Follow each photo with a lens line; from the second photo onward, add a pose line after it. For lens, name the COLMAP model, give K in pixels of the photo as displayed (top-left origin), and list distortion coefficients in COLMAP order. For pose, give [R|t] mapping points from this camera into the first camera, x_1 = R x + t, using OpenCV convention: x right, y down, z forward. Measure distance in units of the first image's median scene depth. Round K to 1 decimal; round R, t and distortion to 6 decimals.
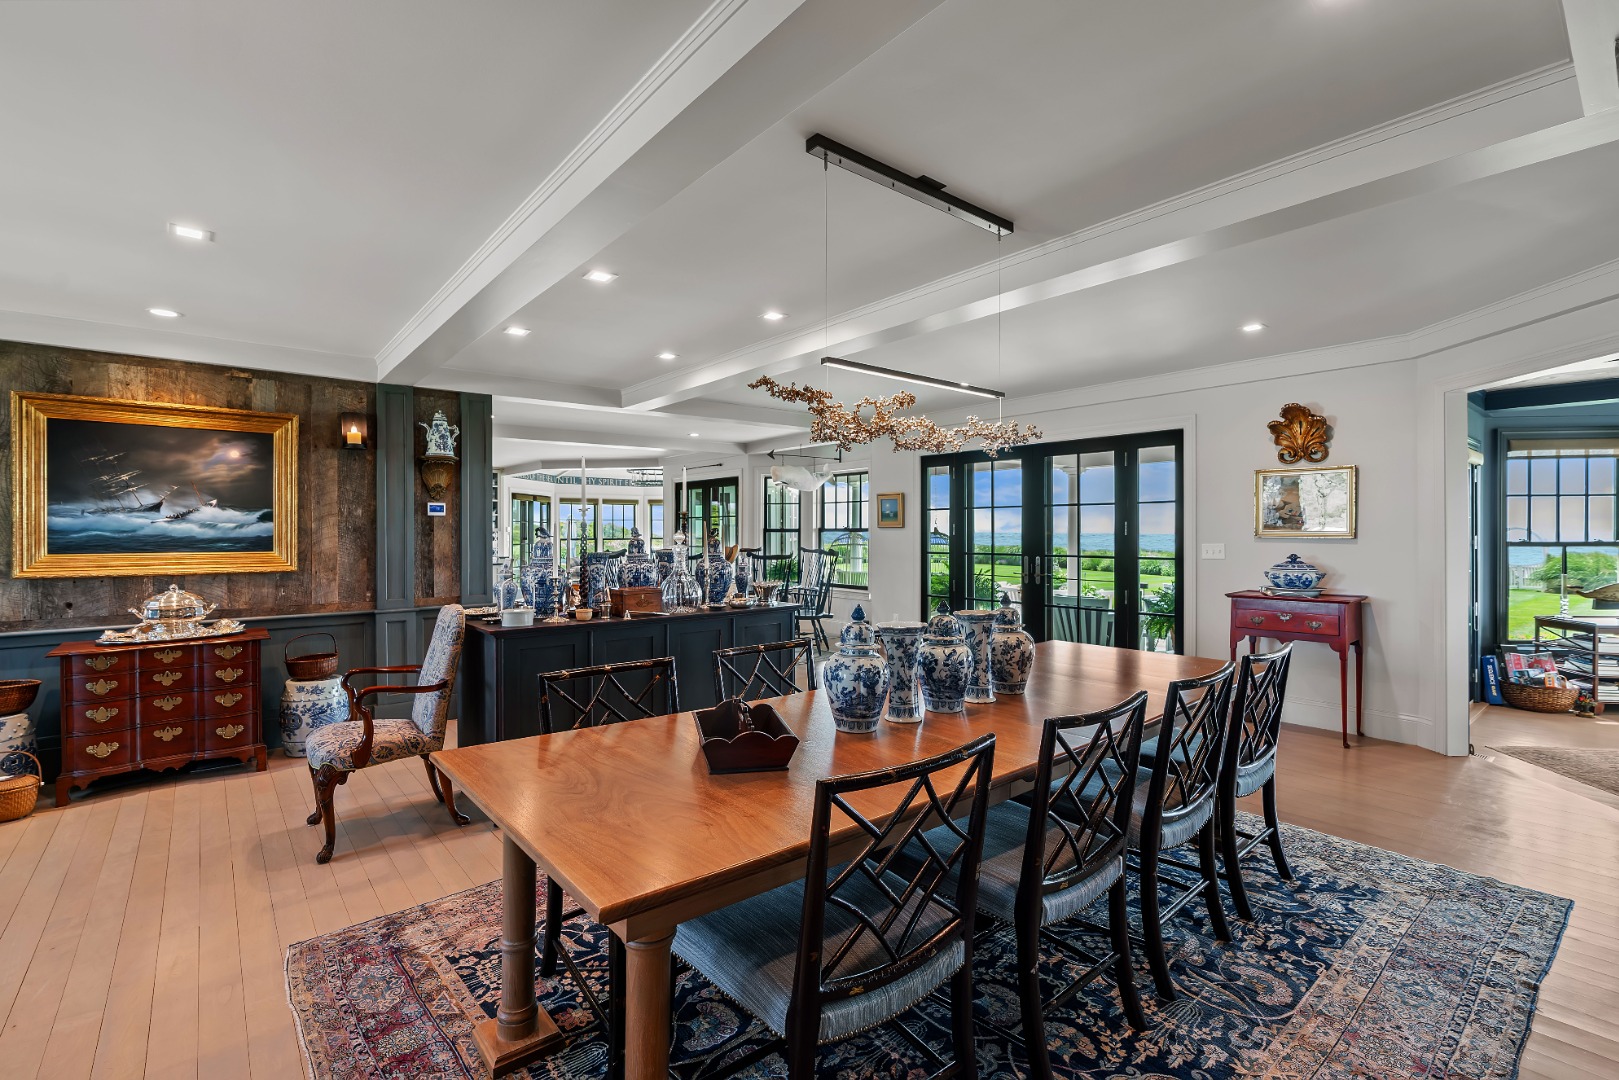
lens RADIAL K [[730.1, 0, 802.7], [0, 730.1, 529.8], [0, 0, 1]] dist [-0.017059, 0.006655]
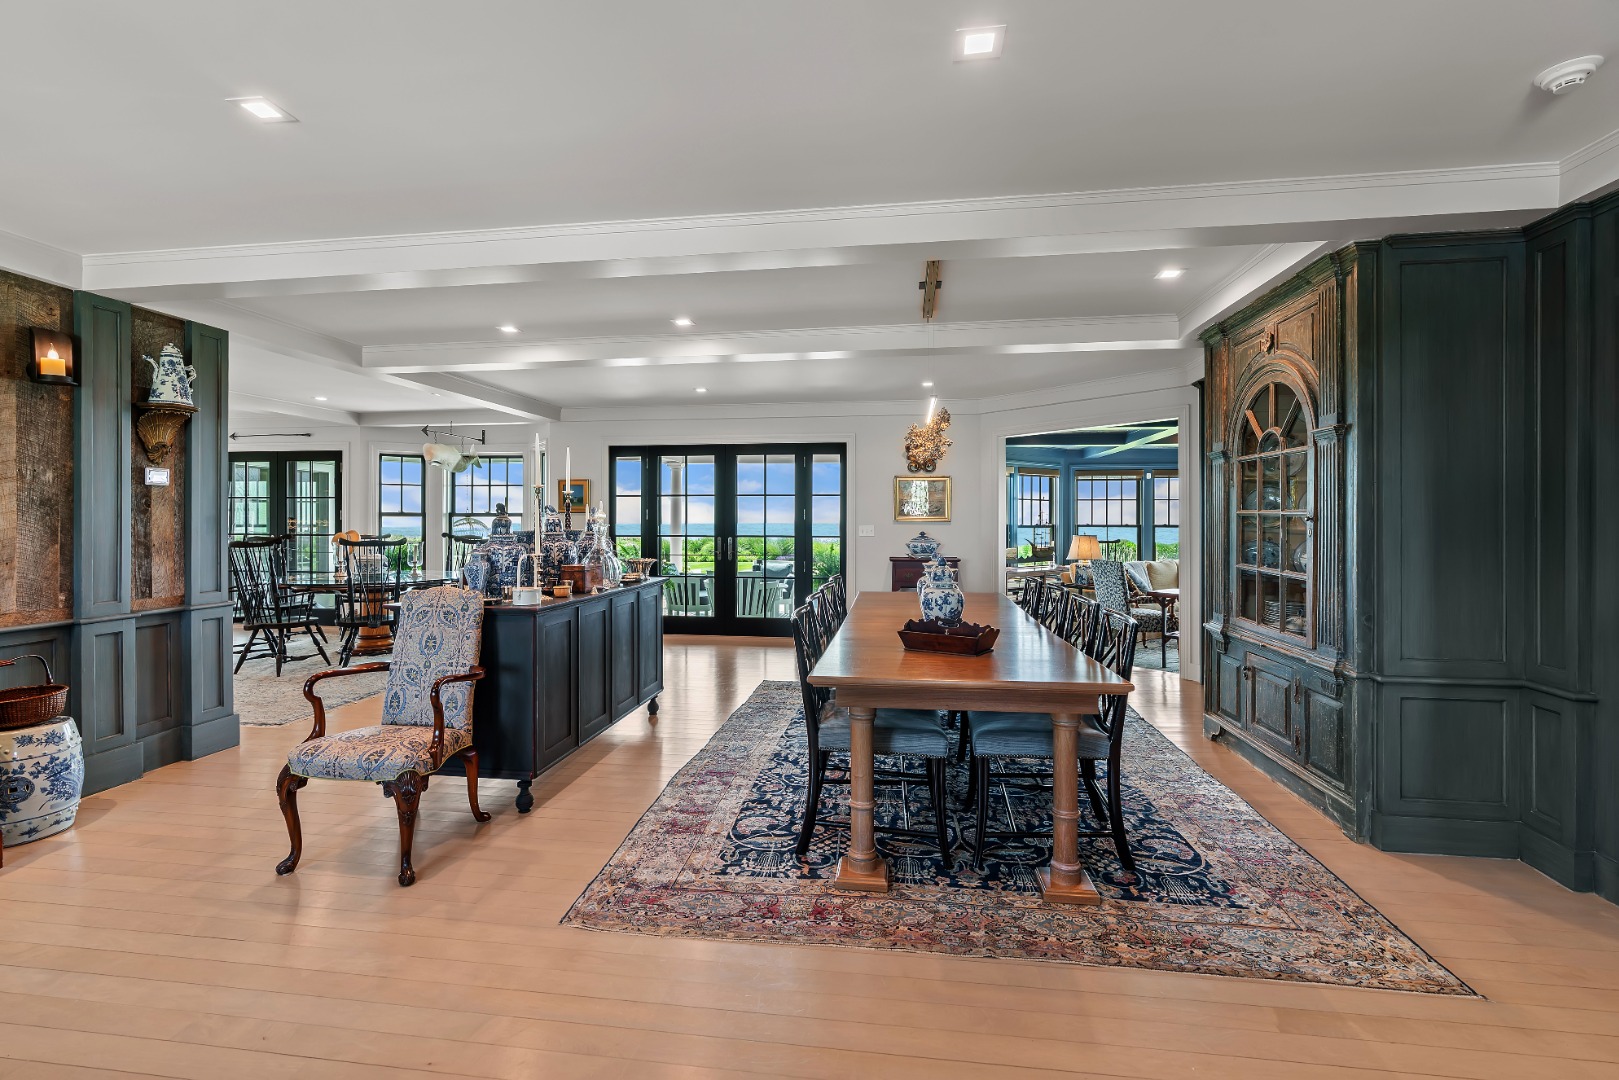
lens RADIAL K [[730.1, 0, 805.4], [0, 730.1, 523.9], [0, 0, 1]] dist [-0.017059, 0.006655]
pose [[0.736512, 0.001920, 0.676422, -0.641481], [-0.005364, 0.999981, 0.003003, 0.016379], [-0.676404, -0.005840, 0.736508, 0.029623]]
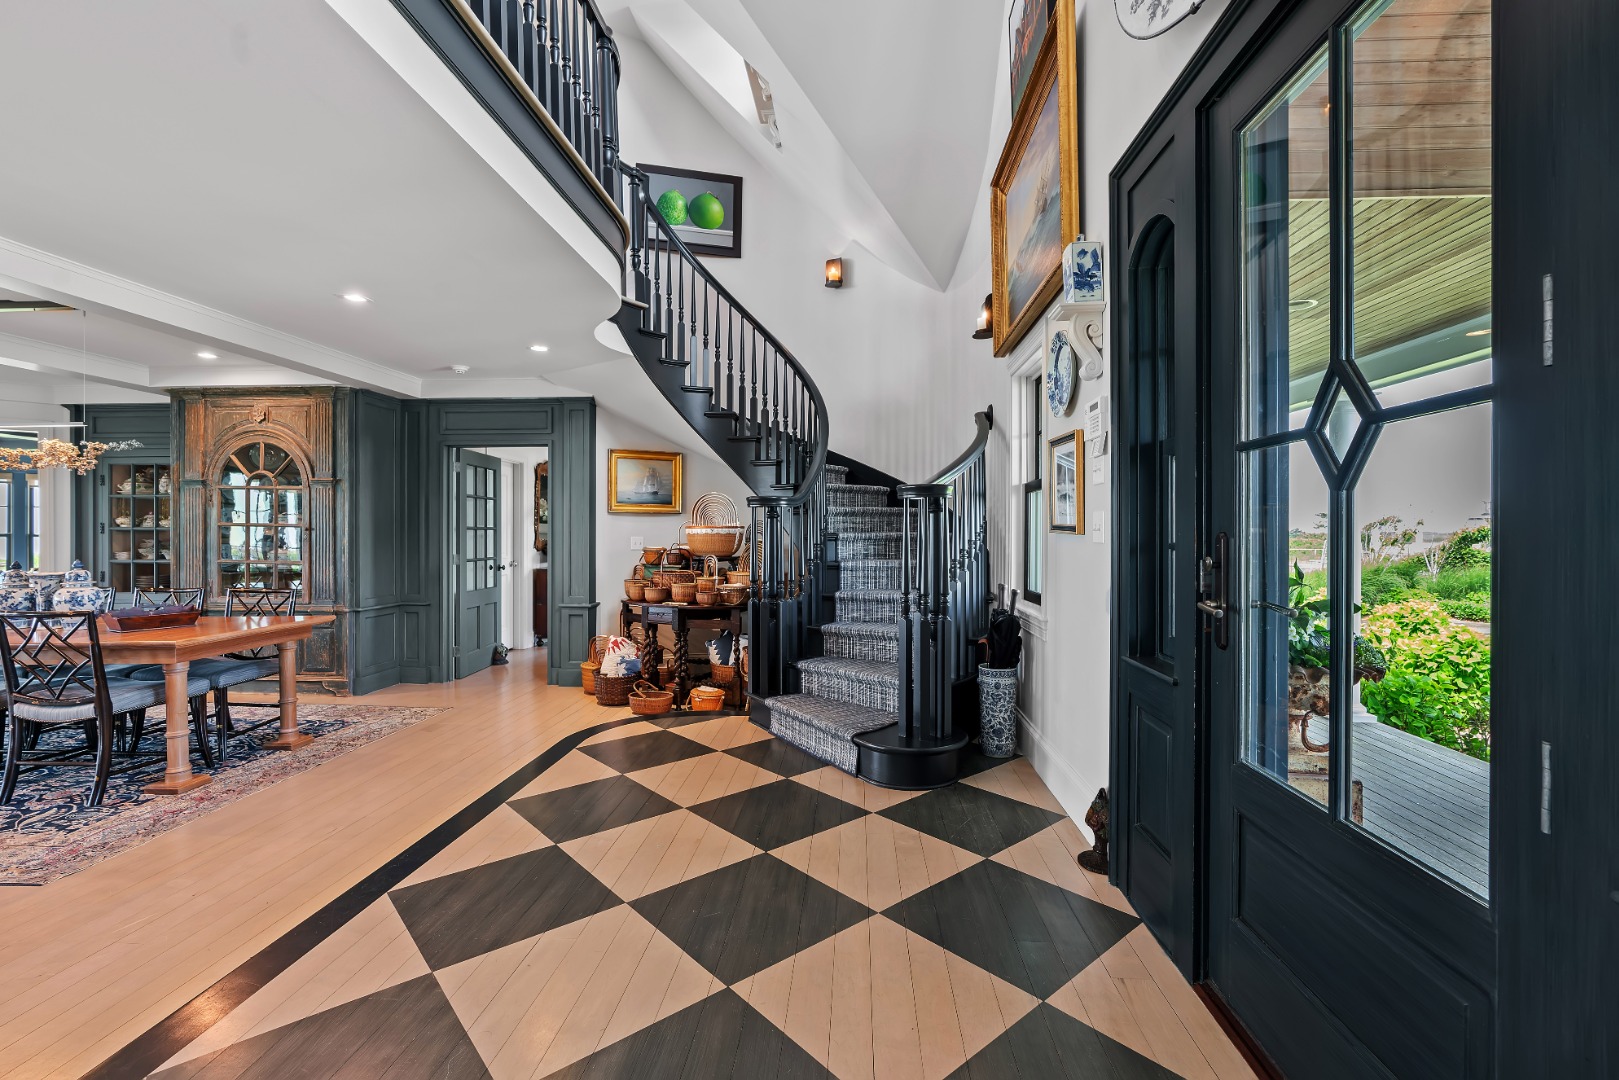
lens RADIAL K [[730.1, 0, 781.2], [0, 730.1, 535.0], [0, 0, 1]] dist [-0.017059, 0.006655]
pose [[-0.704728, -0.000338, 0.709478, -1.301627], [-0.002723, 0.999994, -0.002229, 0.021857], [-0.709473, -0.003502, -0.704724, 0.556507]]
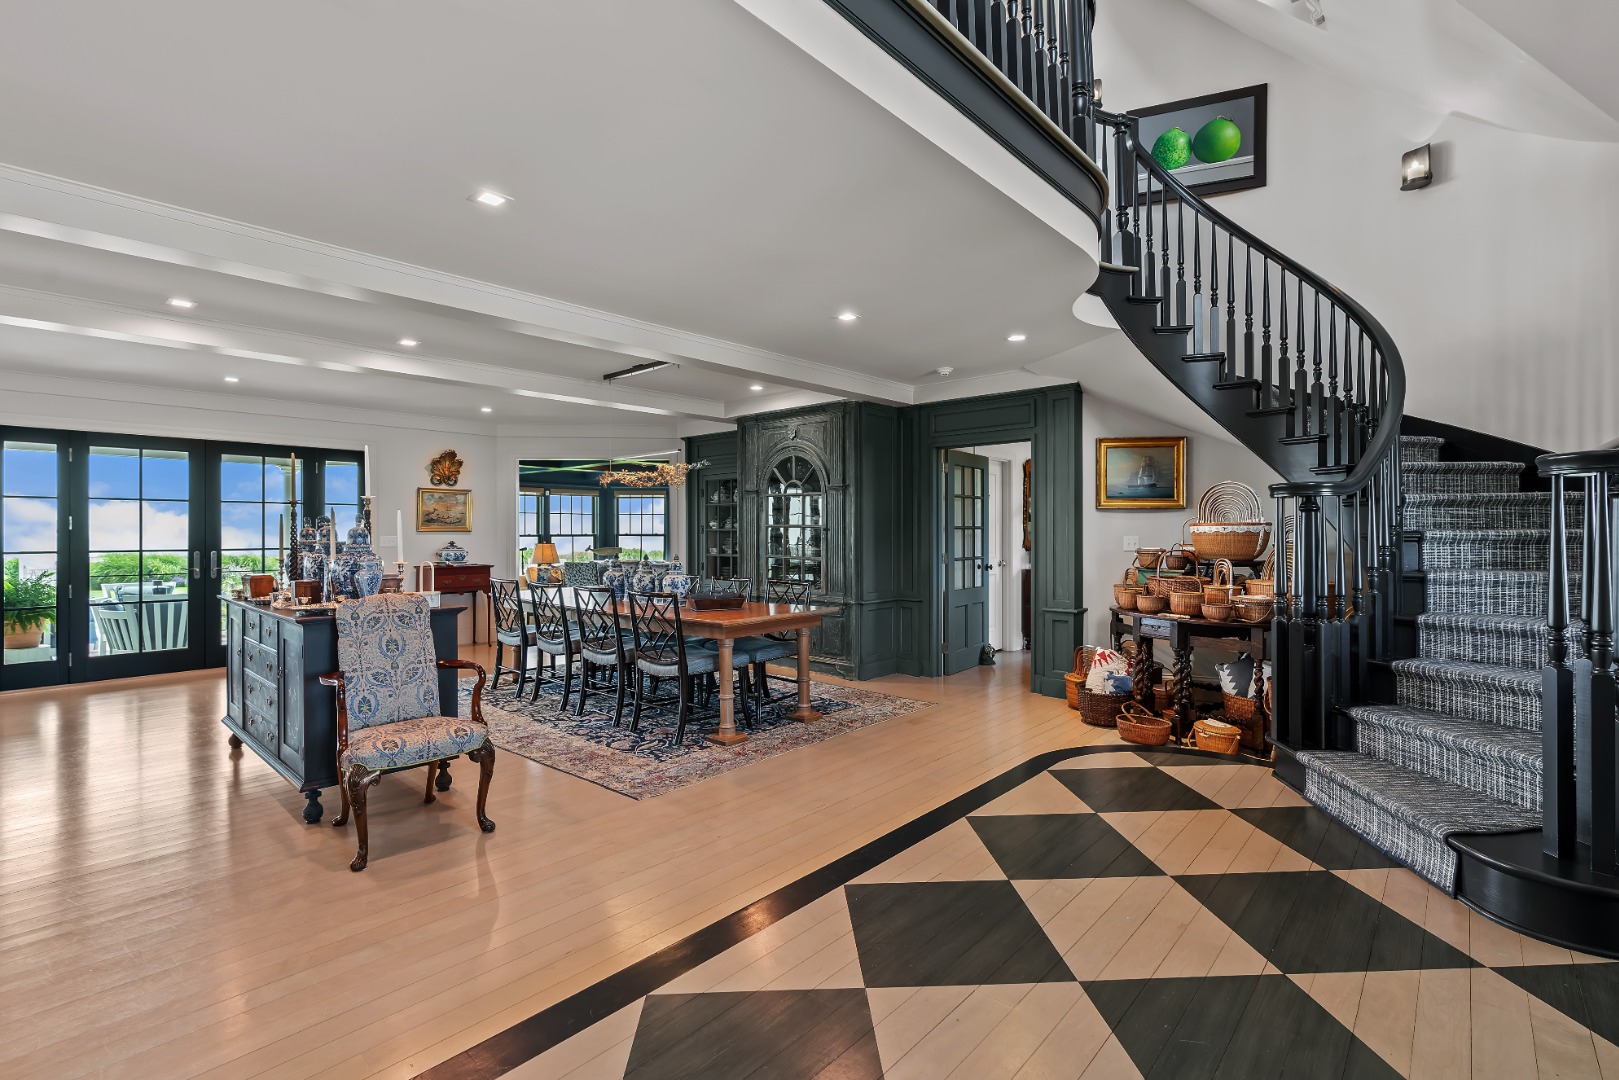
lens RADIAL K [[730.1, 0, 807.4], [0, 730.1, 532.3], [0, 0, 1]] dist [-0.017059, 0.006655]
pose [[-0.141437, 0.002501, 0.989944, -1.260021], [-0.000576, 0.999996, -0.002609, 0.020414], [-0.989947, -0.000939, -0.141435, 0.493042]]
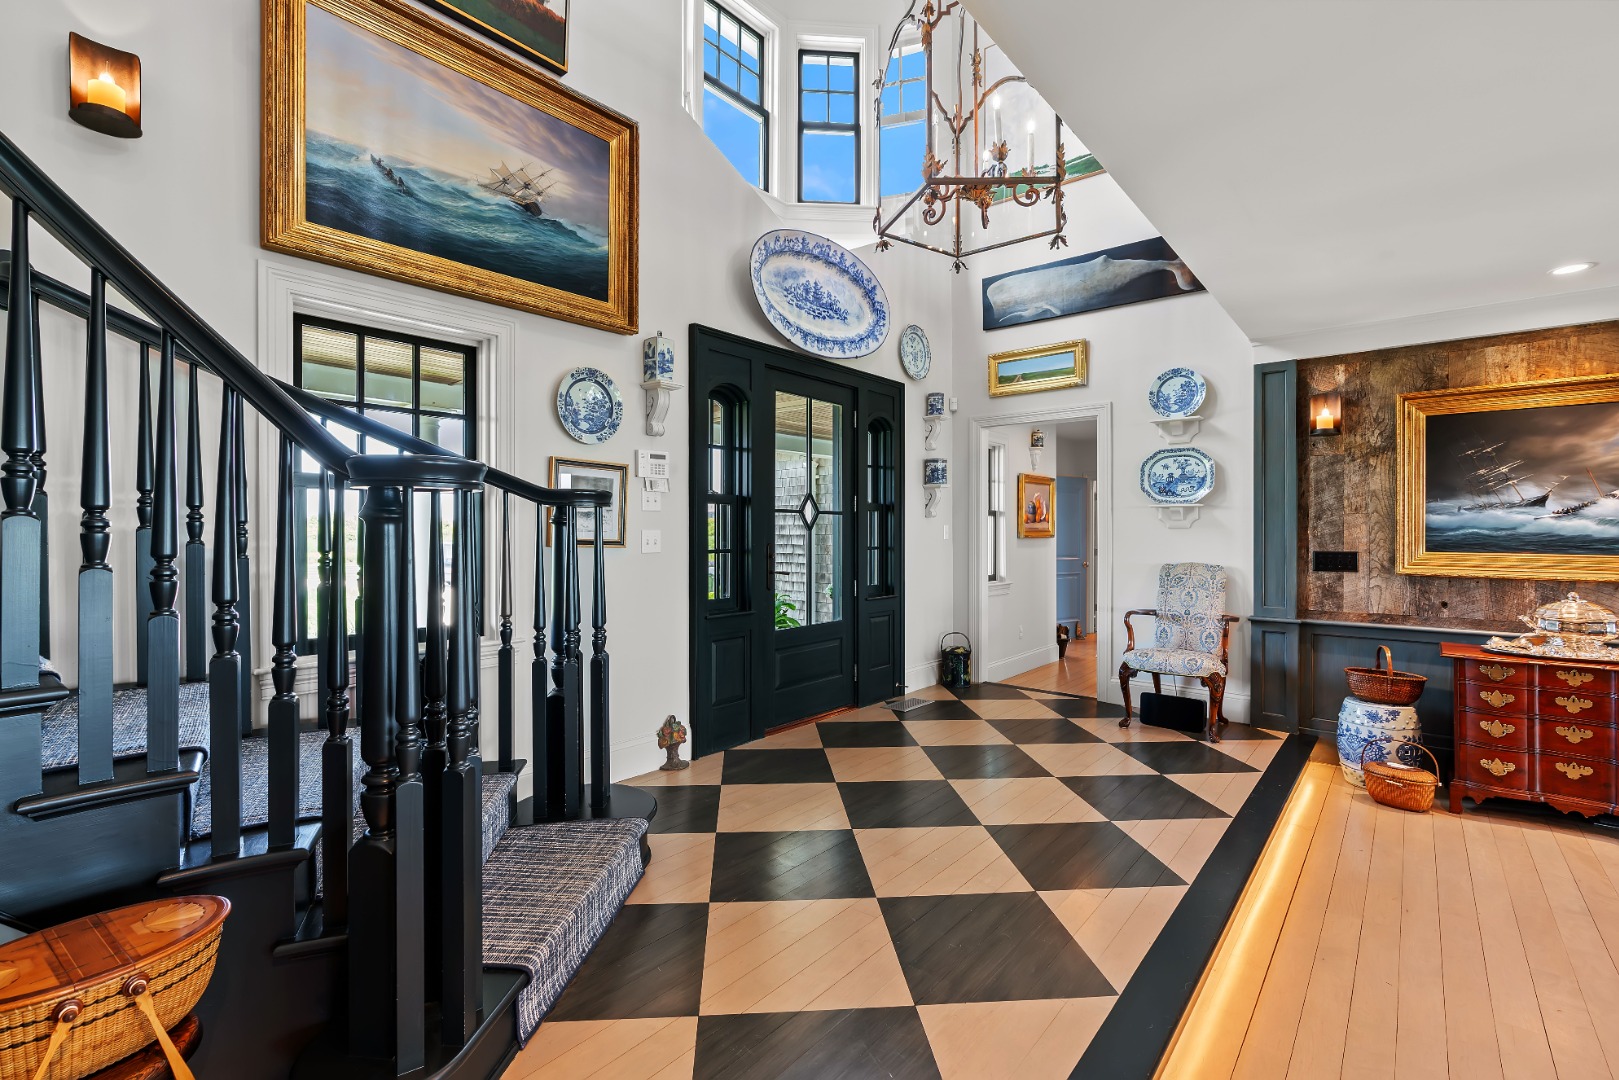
lens RADIAL K [[730.1, 0, 800.8], [0, 730.1, 531.1], [0, 0, 1]] dist [-0.017059, 0.006655]
pose [[0.170694, 0.002476, -0.985321, -0.192006], [0.000491, 0.999997, 0.002598, 0.001796], [0.985324, -0.000928, 0.170692, -0.024630]]
